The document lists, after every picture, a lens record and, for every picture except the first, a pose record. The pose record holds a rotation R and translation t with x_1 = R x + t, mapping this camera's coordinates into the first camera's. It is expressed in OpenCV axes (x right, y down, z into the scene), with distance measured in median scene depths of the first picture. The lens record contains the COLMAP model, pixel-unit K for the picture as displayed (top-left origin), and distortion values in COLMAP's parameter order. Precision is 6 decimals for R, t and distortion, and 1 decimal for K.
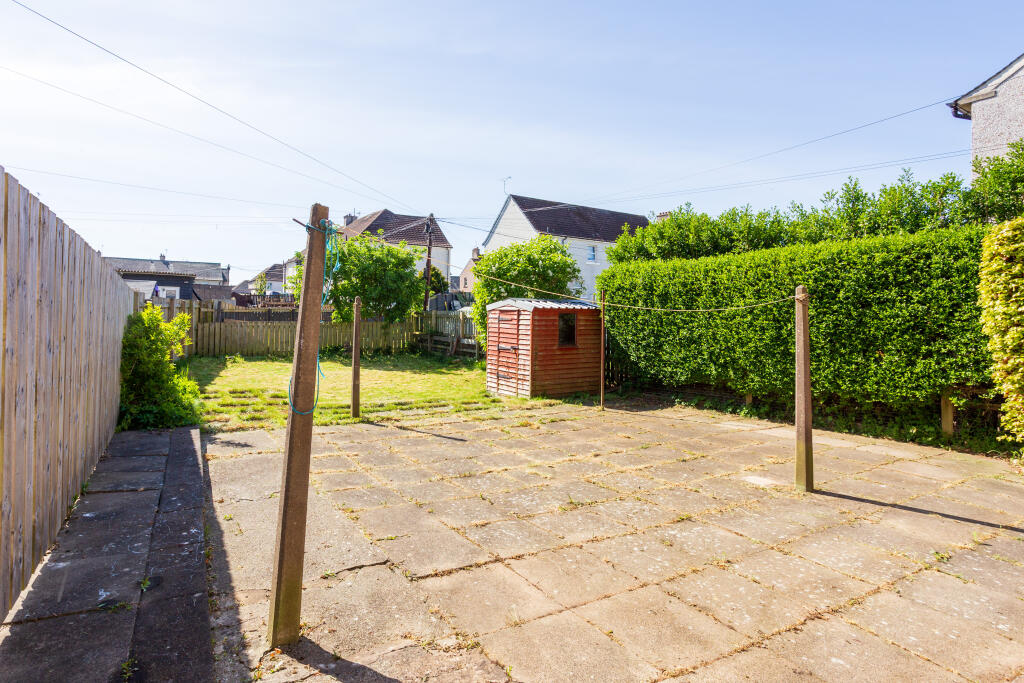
lens RADIAL K [[475.8, 0, 511.1], [0, 475.8, 307.1], [0, 0, 1]] dist [0.000887, 0.001124]
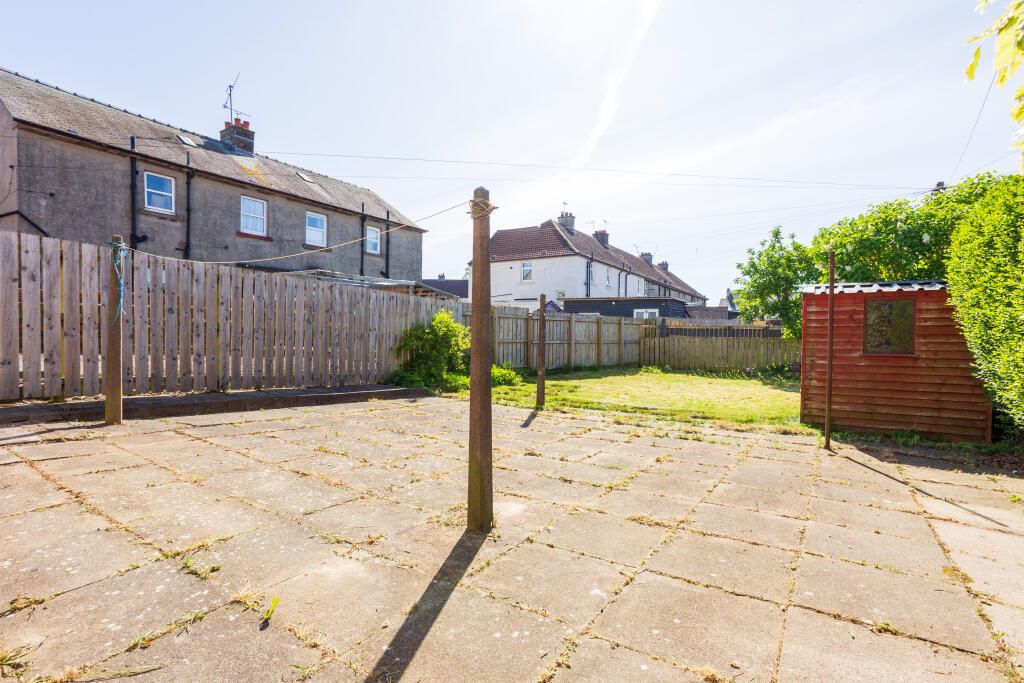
lens RADIAL K [[508.8, 0, 512.5], [0, 508.8, 330.0], [0, 0, 1]] dist [-0.001825, 0.000090]
pose [[0.449970, -0.023520, -0.892734, 1.437960], [0.012684, 0.999721, -0.019946, 0.176275], [0.892953, -0.002348, 0.450143, 0.890087]]
